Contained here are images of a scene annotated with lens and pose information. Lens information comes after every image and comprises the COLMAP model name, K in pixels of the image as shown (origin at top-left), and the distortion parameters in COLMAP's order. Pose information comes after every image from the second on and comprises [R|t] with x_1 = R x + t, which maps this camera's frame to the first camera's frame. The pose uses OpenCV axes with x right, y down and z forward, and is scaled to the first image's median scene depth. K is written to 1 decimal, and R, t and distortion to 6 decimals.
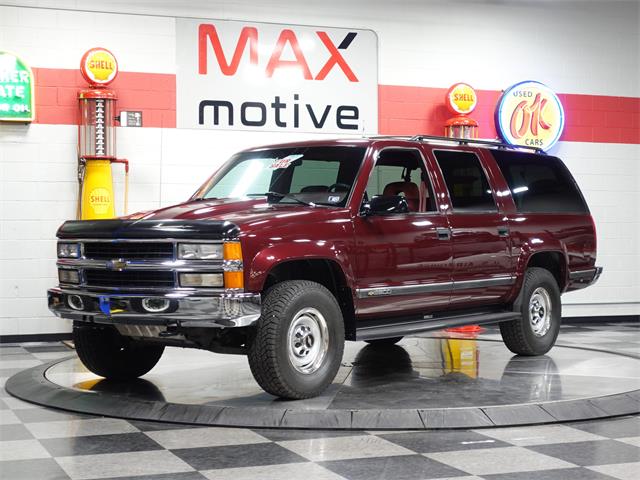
lens RADIAL K [[1127.9, 0, 320.0], [0, 1127.9, 240.0], [0, 0, 1]] dist [-0.001289, -0.086645]
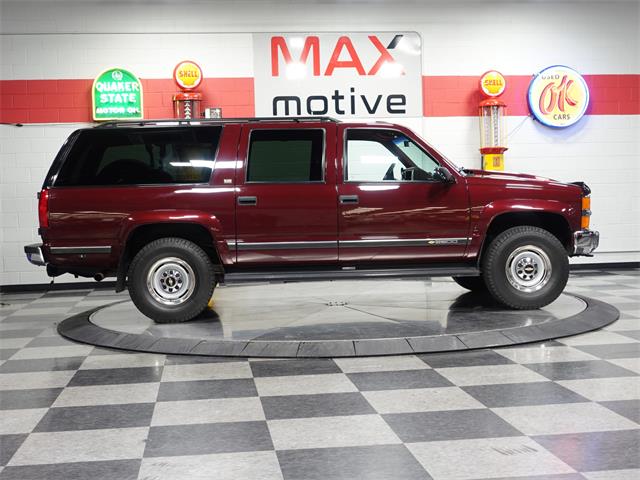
lens RADIAL K [[885.8, 0, 320.0], [0, 885.8, 240.0], [0, 0, 1]] dist [-0.033269, -0.020521]
pose [[0.971134, -0.014810, -0.238076, 0.178557], [0.024692, 0.998950, 0.038579, 0.000723], [0.237255, -0.043344, 0.970480, 0.033448]]
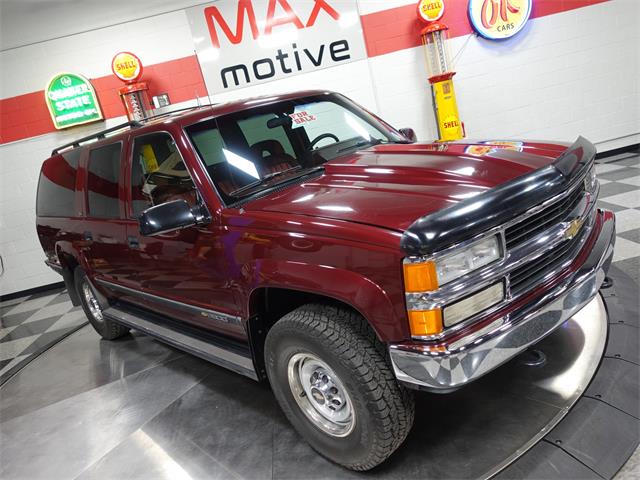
lens RADIAL K [[499.0, 0, 320.0], [0, 499.0, 240.0], [0, 0, 1]] dist [0.004313, 0.003163]
pose [[0.932086, -0.138153, -0.334858, 0.168350], [0.222451, 0.947878, 0.228128, -0.041673], [0.285888, -0.287124, 0.914236, 0.436873]]
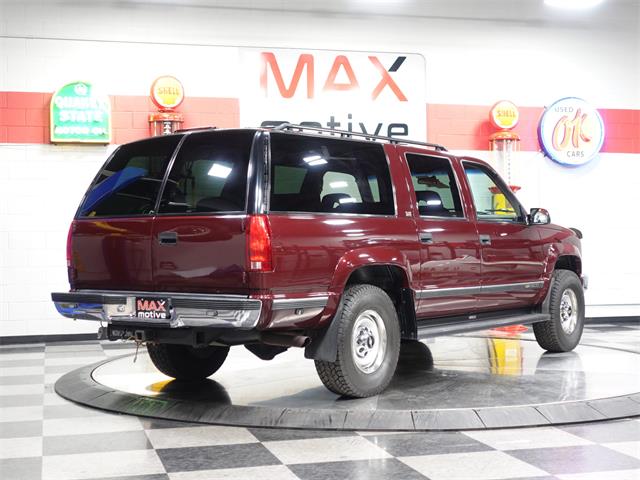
lens RADIAL K [[974.4, 0, 320.0], [0, 974.4, 240.0], [0, 0, 1]] dist [-0.000866, -0.030734]
pose [[0.993998, -0.008701, -0.109047, 0.053421], [0.007917, 0.999940, -0.007619, 0.000477], [0.109107, 0.006710, 0.994007, 0.056209]]
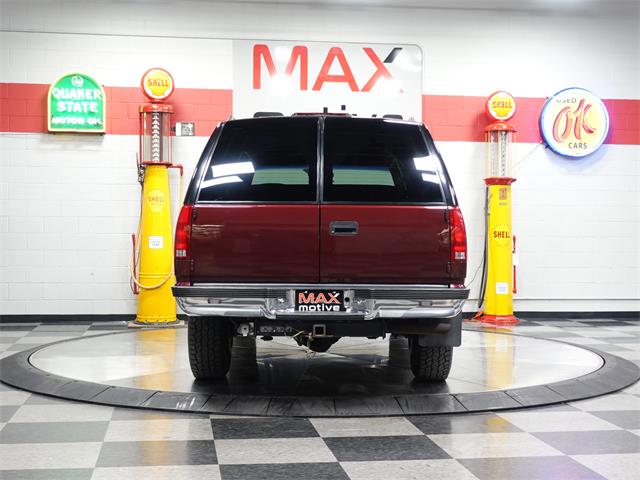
lens RADIAL K [[974.4, 0, 320.0], [0, 974.4, 240.0], [0, 0, 1]] dist [-0.000866, -0.030734]
pose [[0.974941, 0.009712, -0.222253, 0.174305], [-0.008699, 0.999947, 0.005535, -0.001488], [0.222295, -0.003463, 0.974973, 0.061491]]
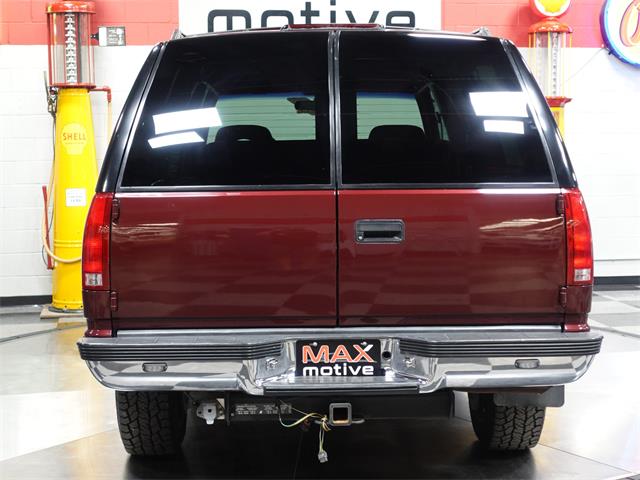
lens RADIAL K [[1127.9, 0, 320.0], [0, 1127.9, 240.0], [0, 0, 1]] dist [-0.001289, -0.086645]
pose [[0.981380, 0.009146, -0.191859, 0.127000], [0.007357, 0.996343, 0.085128, -0.027353], [0.191936, -0.084954, 0.977723, 0.208232]]
